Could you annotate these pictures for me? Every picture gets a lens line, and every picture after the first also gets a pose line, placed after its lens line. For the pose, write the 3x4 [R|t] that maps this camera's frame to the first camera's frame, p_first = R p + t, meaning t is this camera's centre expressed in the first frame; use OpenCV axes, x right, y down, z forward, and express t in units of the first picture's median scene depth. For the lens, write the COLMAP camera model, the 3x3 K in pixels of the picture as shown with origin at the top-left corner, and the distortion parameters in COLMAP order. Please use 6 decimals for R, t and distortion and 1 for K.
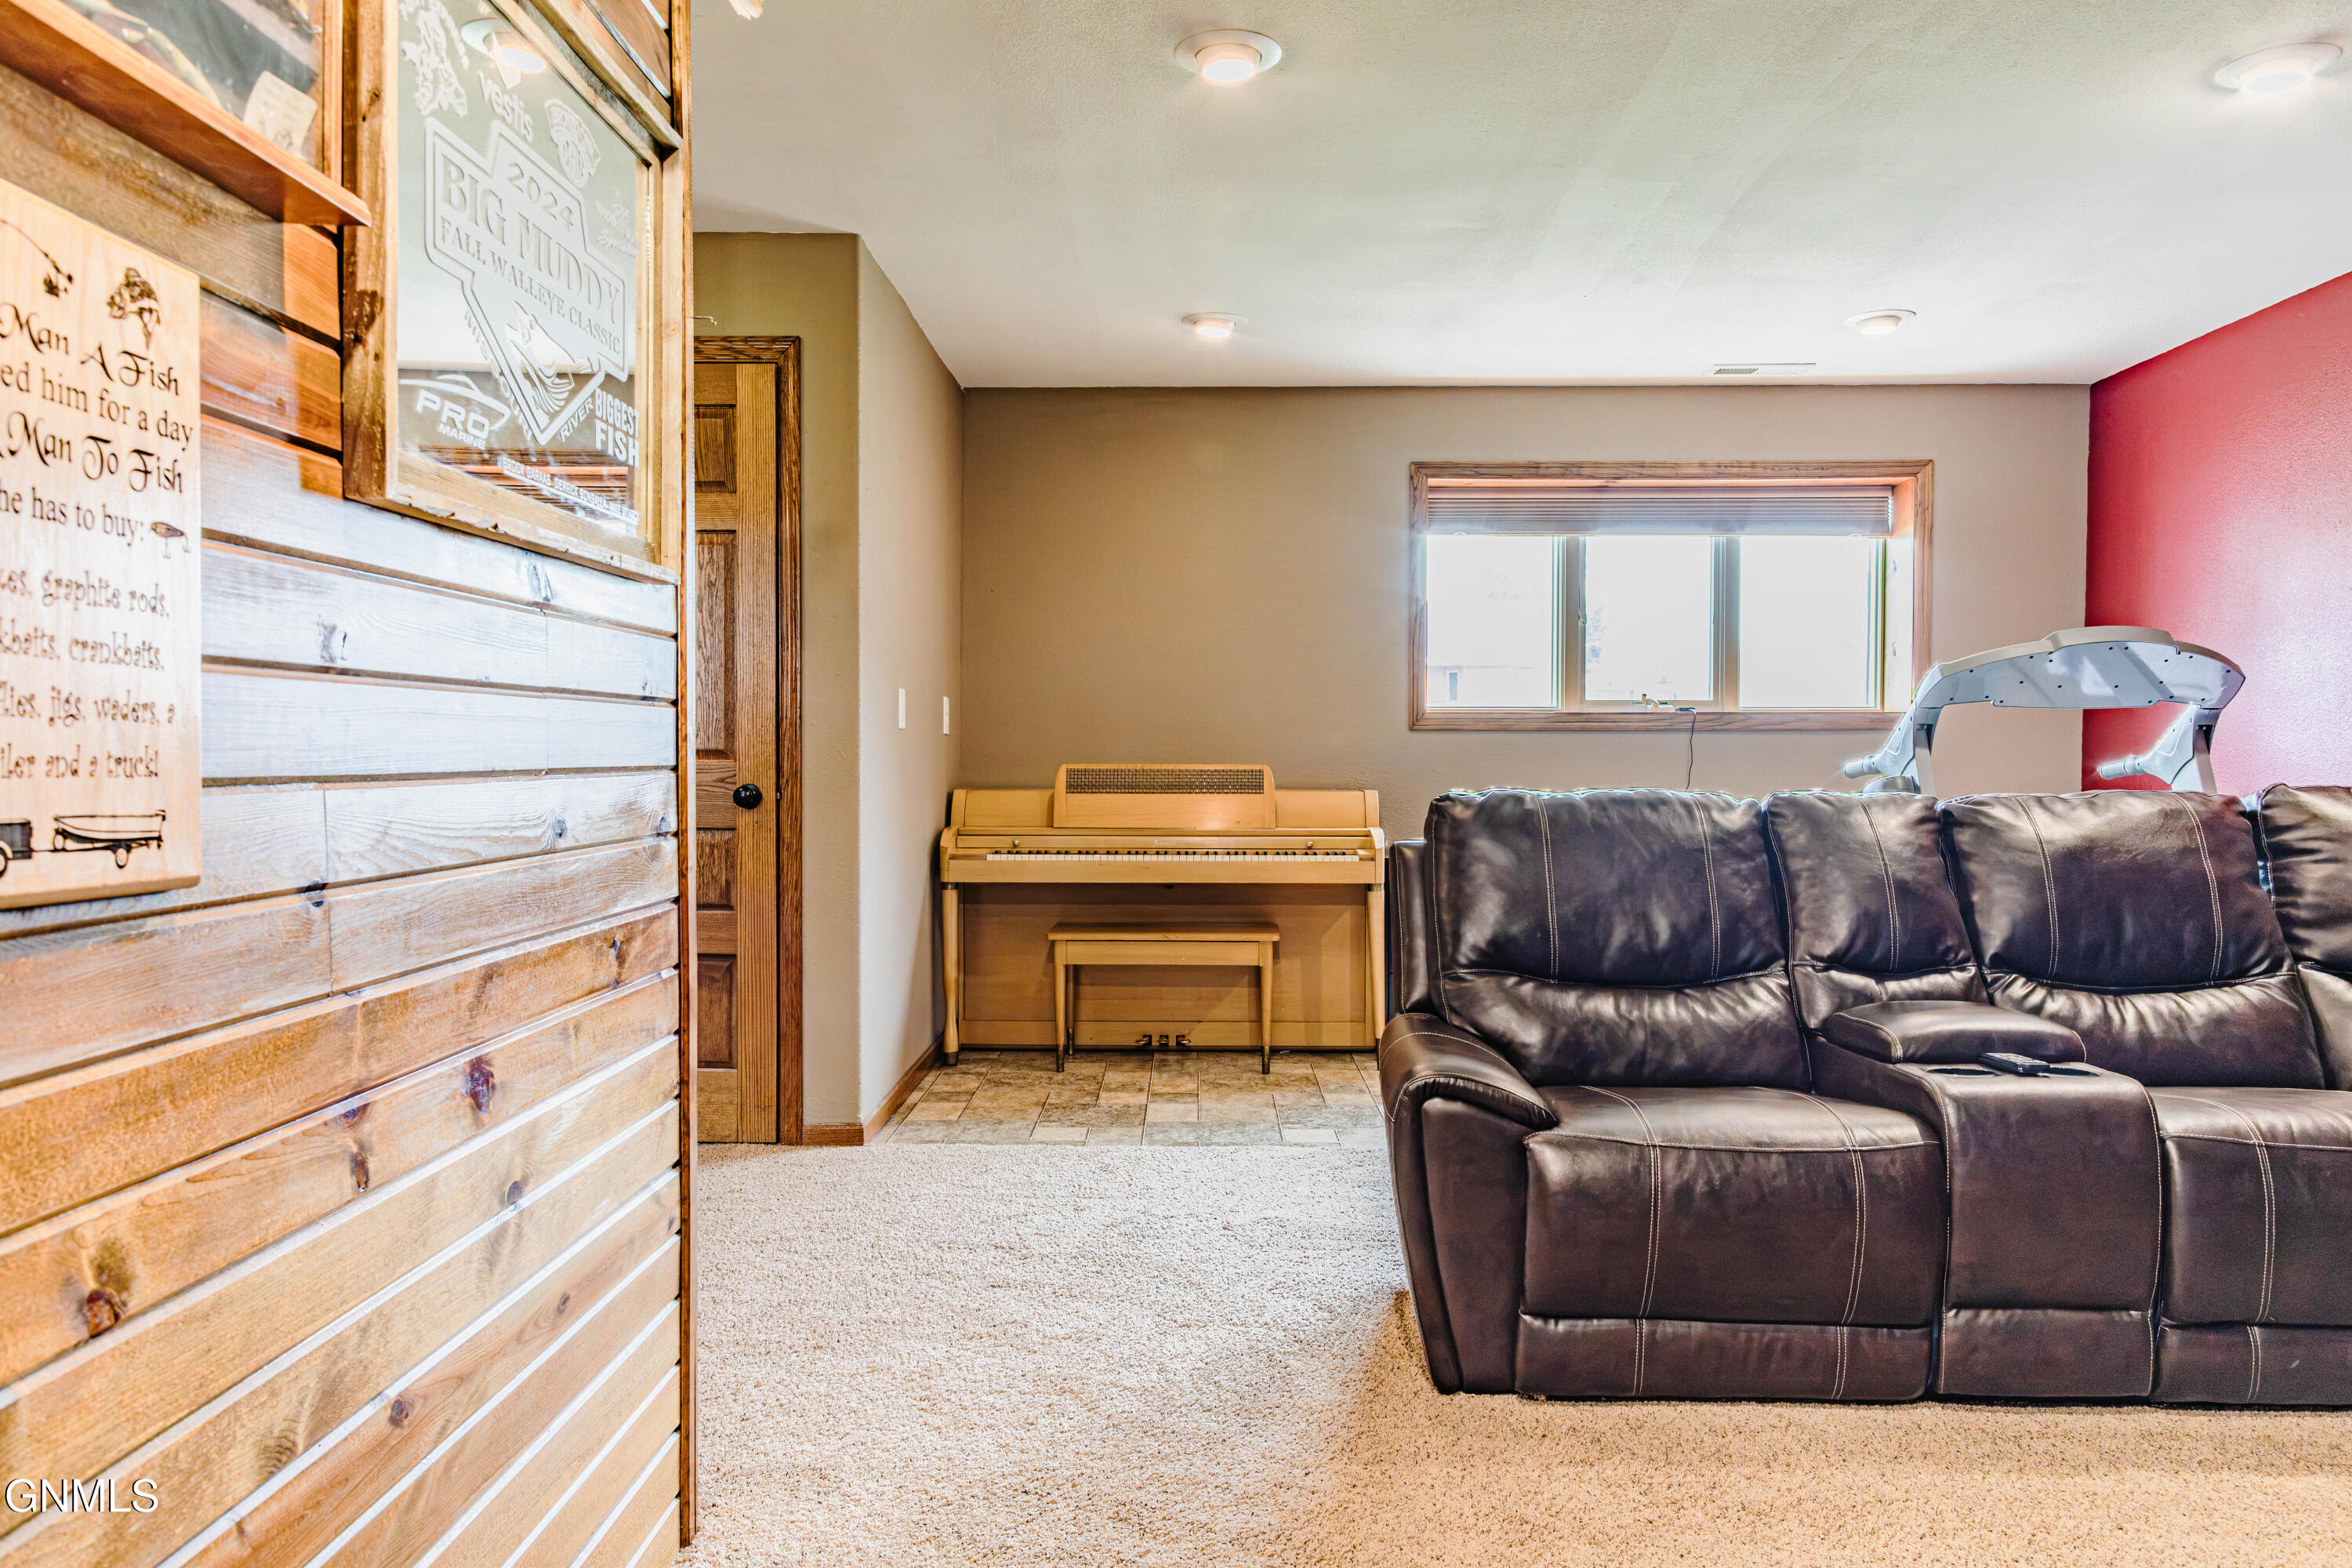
lens RADIAL K [[1616.3, 0, 1160.9], [0, 1616.3, 779.0], [0, 0, 1]] dist [0.022512, -0.012706]
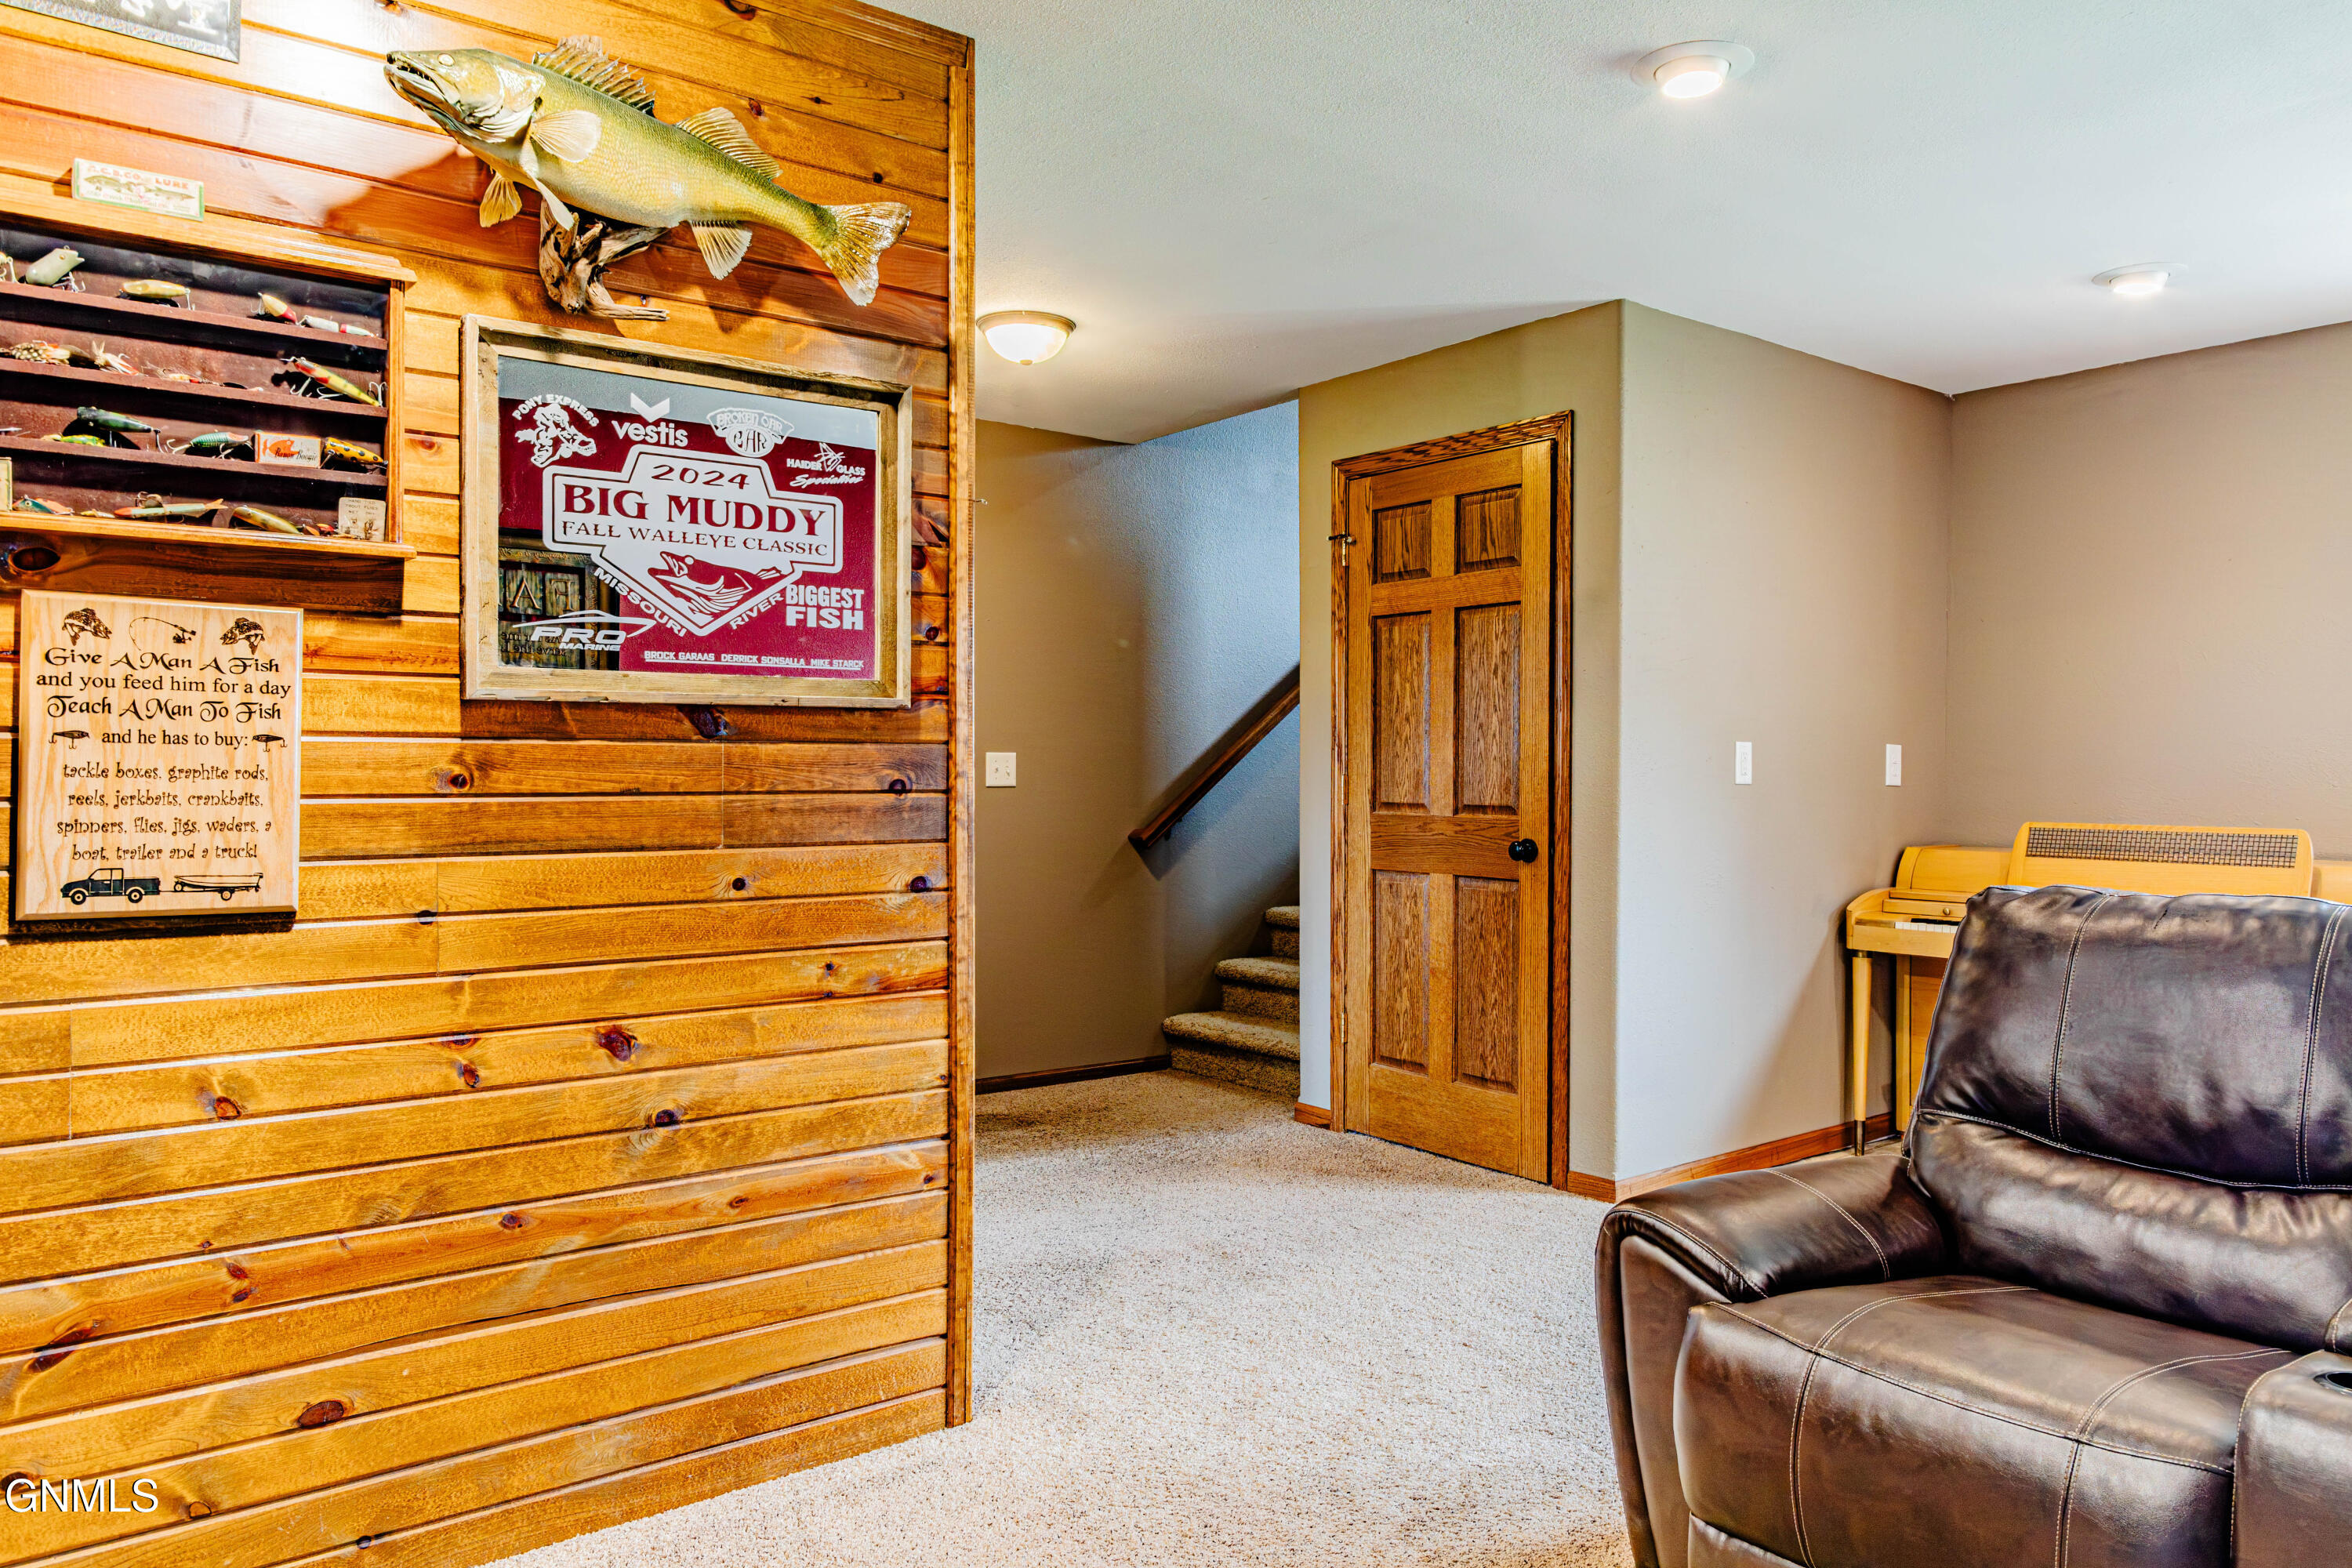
lens RADIAL K [[1616.3, 0, 1157.6], [0, 1616.3, 768.8], [0, 0, 1]] dist [0.022512, -0.012706]
pose [[0.621134, -0.002472, -0.783700, 1.661926], [-0.013424, 0.999815, -0.013793, -0.097197], [0.783589, 0.019088, 0.620986, 0.583360]]
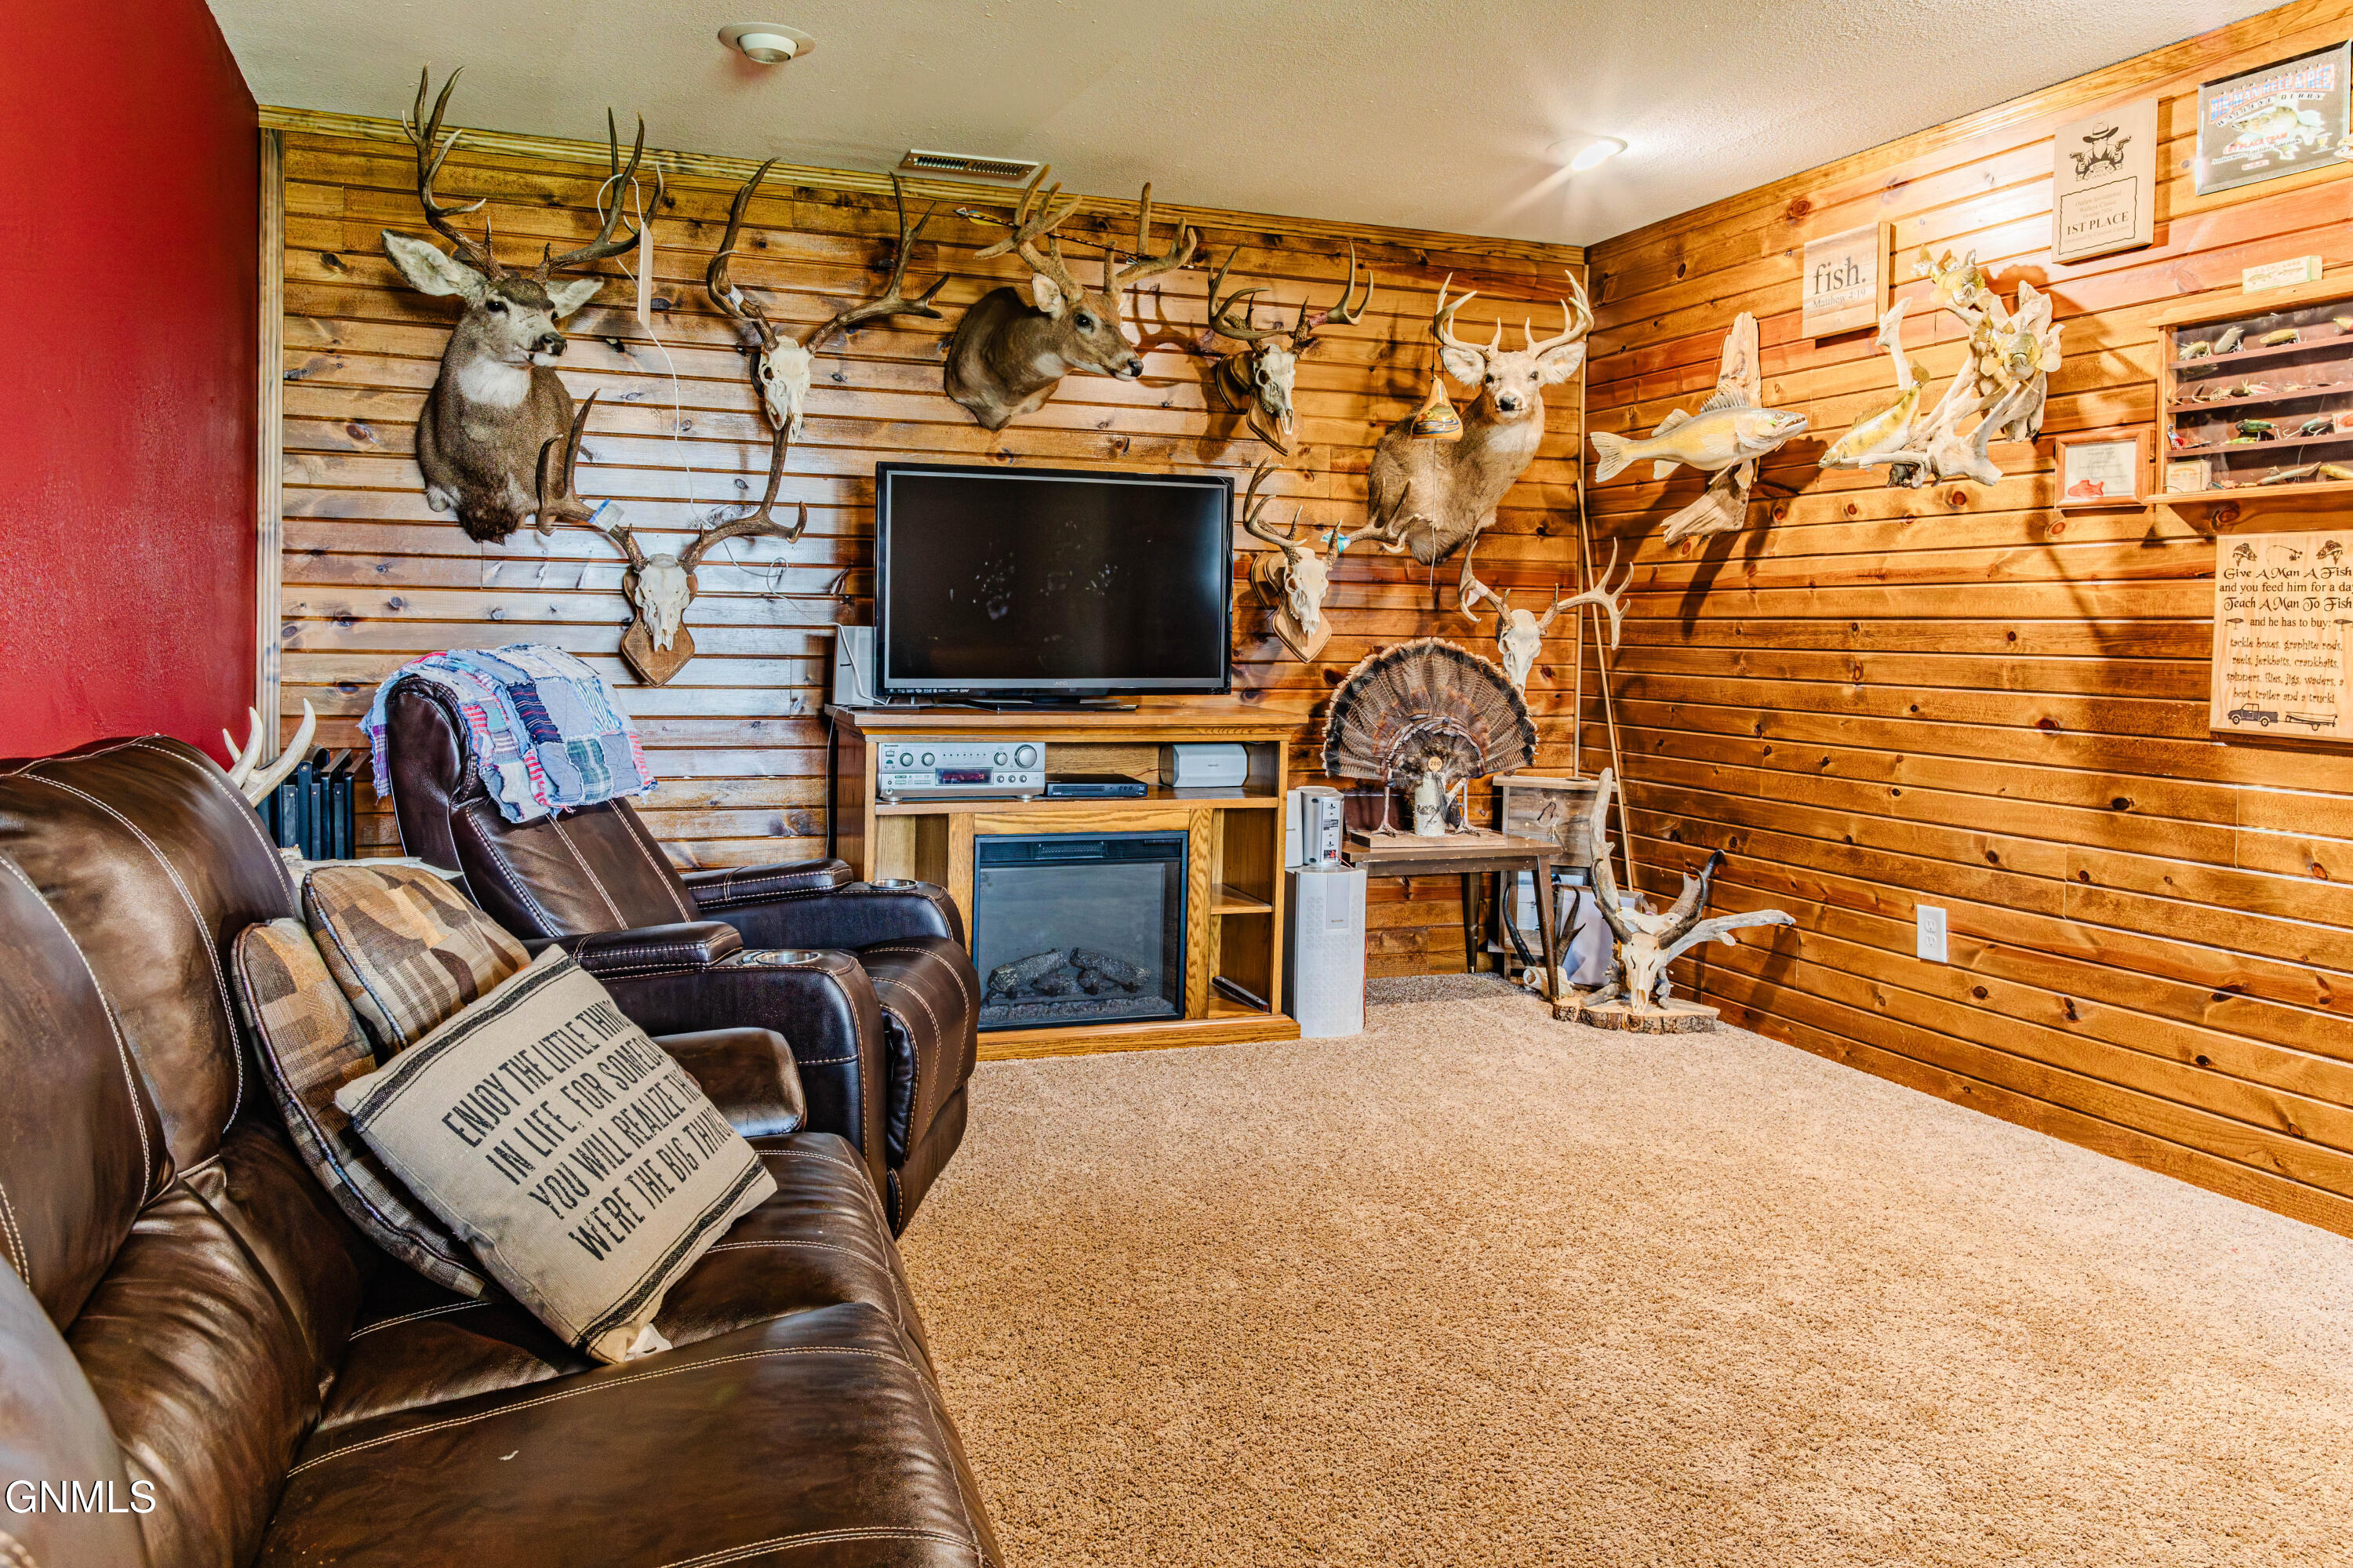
lens RADIAL K [[1617.0, 0, 1125.0], [0, 1617.0, 653.5], [0, 0, 1]] dist [0.022512, -0.012706]
pose [[-0.937805, -0.012267, -0.346946, 2.461022], [-0.023892, 0.999287, 0.029251, -0.123981], [0.346340, 0.035721, -0.937429, 2.947142]]
